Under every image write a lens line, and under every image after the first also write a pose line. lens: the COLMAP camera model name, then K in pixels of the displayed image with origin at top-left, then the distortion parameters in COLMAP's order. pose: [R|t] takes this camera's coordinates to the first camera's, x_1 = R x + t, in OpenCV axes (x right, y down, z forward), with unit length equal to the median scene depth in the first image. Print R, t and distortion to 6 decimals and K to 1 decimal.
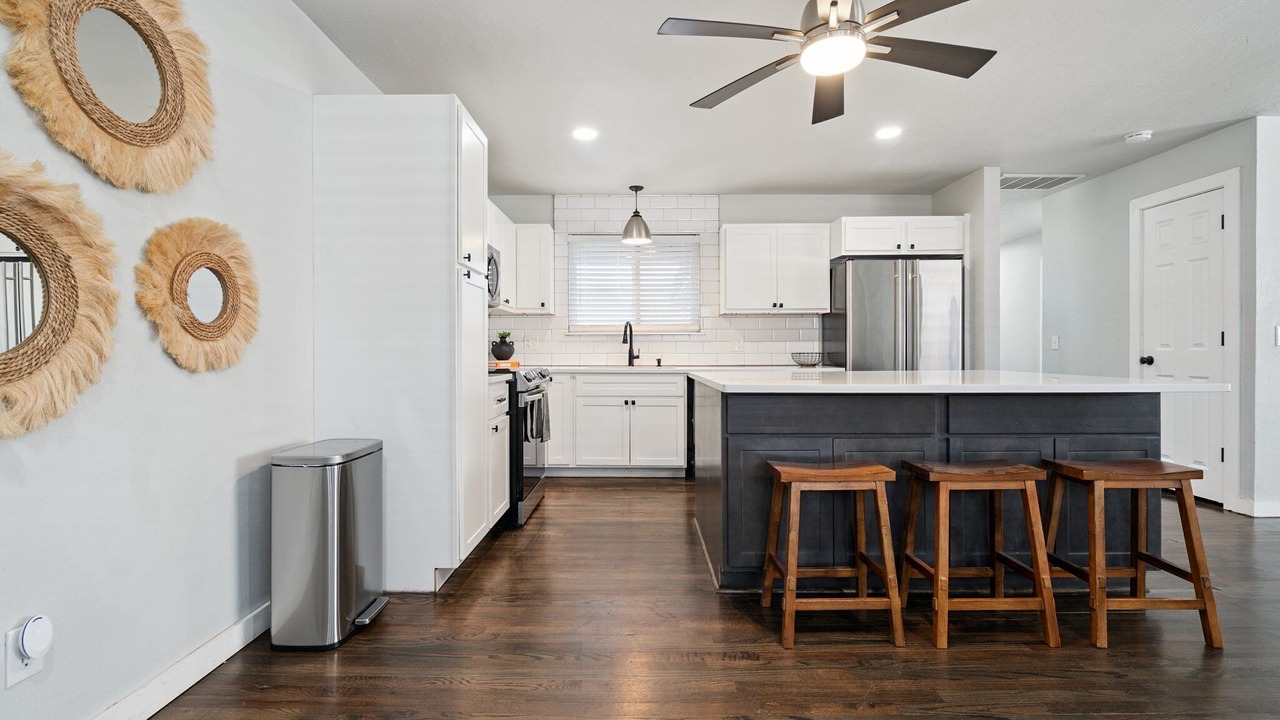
lens RADIAL K [[579.0, 0, 634.9], [0, 579.0, 355.5], [0, 0, 1]] dist [-0.005998, 0.001252]
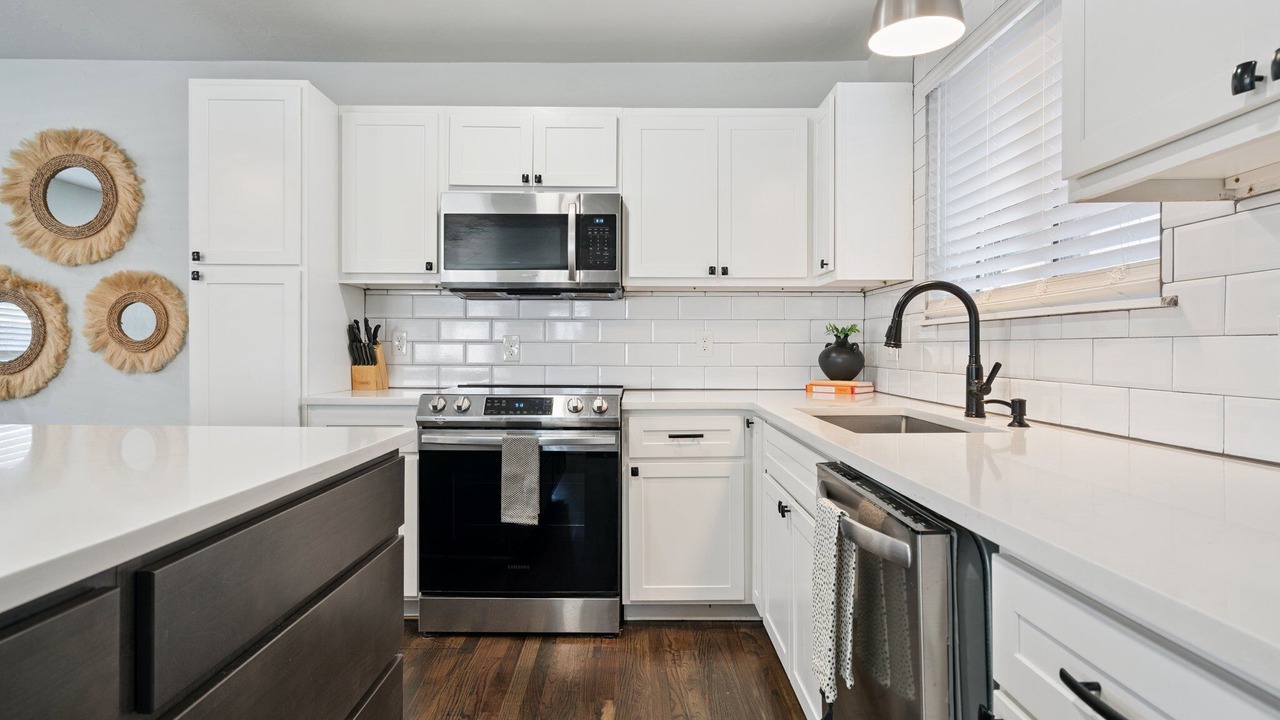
lens RADIAL K [[723.8, 0, 629.6], [0, 723.8, 356.2], [0, 0, 1]] dist [0.007065, 0.002537]
pose [[0.009422, 0.010875, -0.999896, 0.407306], [-0.011355, 0.999878, 0.010768, -0.017954], [0.999891, 0.011253, 0.009545, 0.810464]]
